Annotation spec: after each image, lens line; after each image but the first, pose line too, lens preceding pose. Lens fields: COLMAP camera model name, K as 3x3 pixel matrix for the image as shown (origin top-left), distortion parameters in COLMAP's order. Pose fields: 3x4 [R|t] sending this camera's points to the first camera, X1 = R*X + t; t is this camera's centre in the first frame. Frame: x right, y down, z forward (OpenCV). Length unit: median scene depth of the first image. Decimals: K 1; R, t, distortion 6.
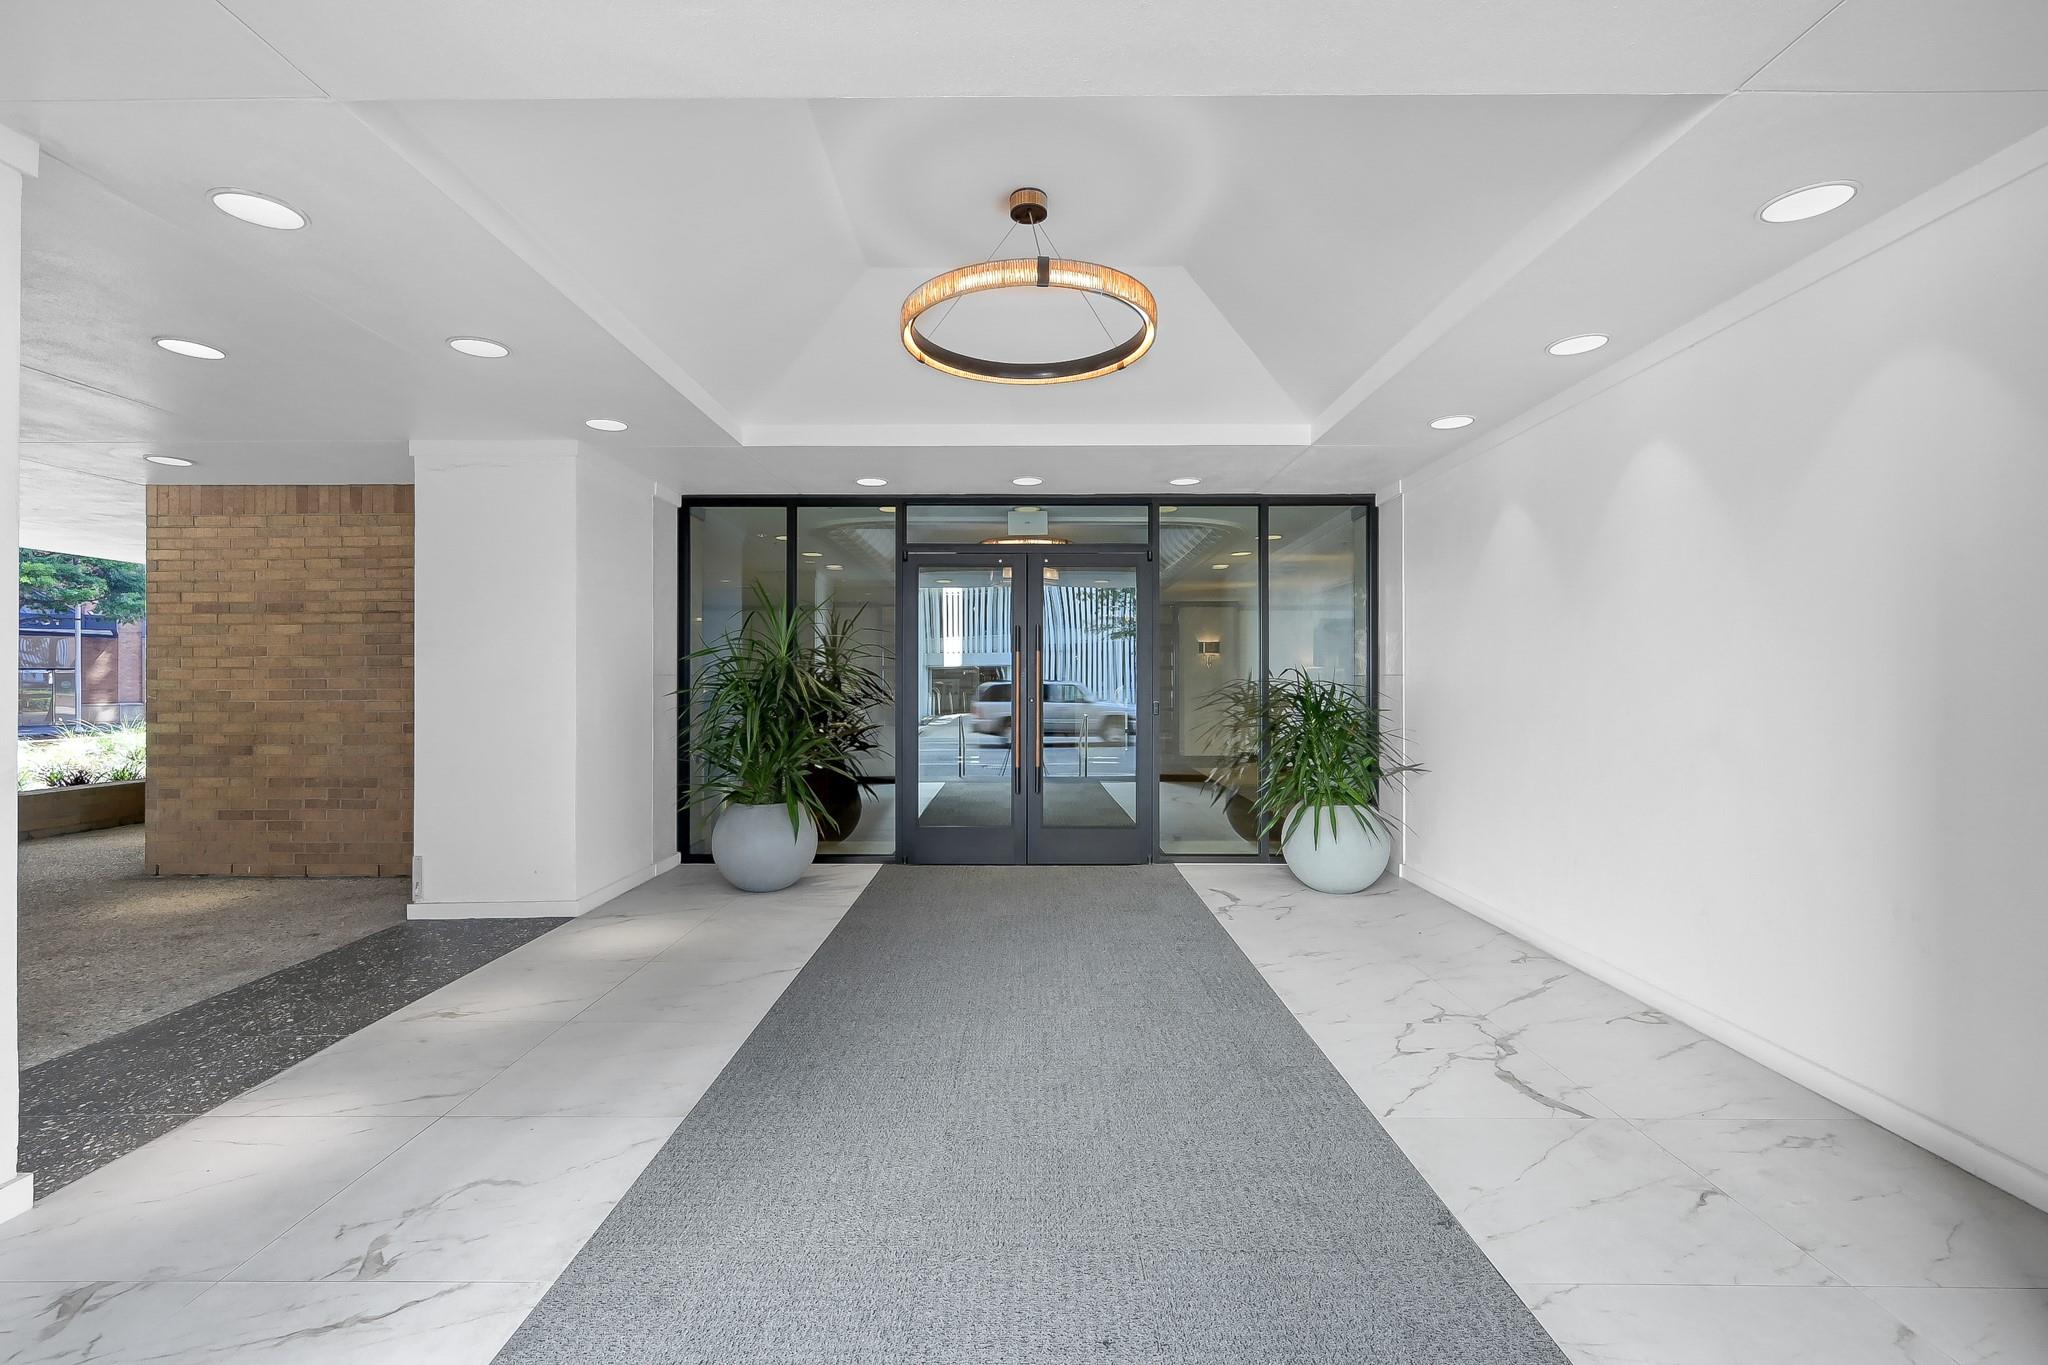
lens RADIAL K [[857.6, 0, 1028.0], [0, 857.6, 673.3], [0, 0, 1]] dist [-0.002887, 0.000202]
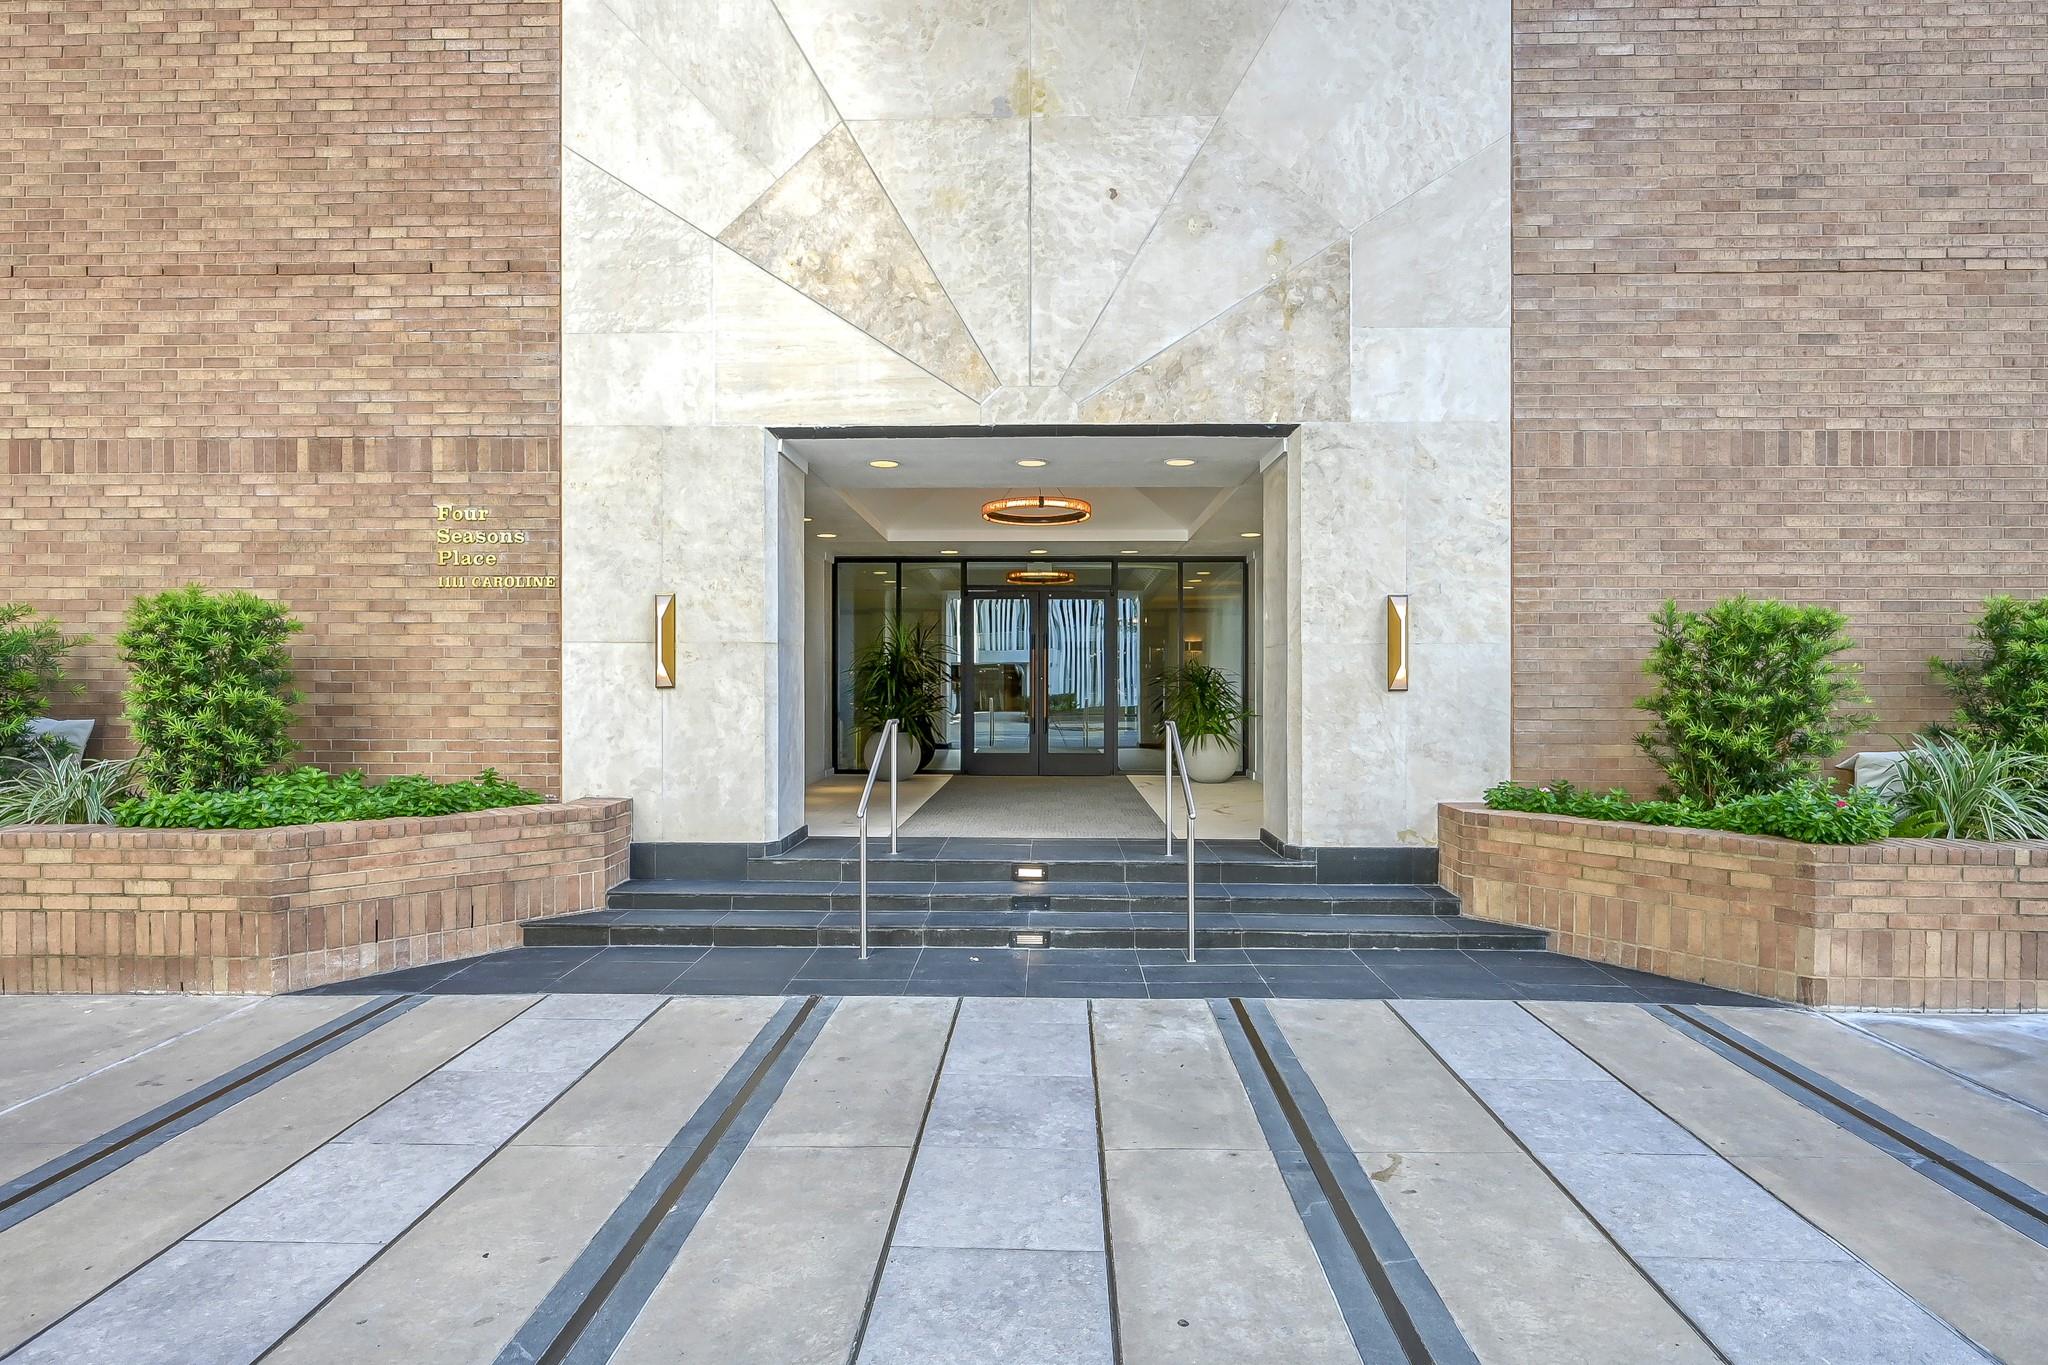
lens RADIAL K [[1081.0, 0, 1026.6], [0, 1081.0, 680.2], [0, 0, 1]] dist [-0.003577, -0.000147]
pose [[0.999779, 0.003093, -0.020814, 0.019395], [-0.003018, 0.999989, 0.003677, 0.026088], [0.020825, -0.003613, 0.999777, -1.067642]]
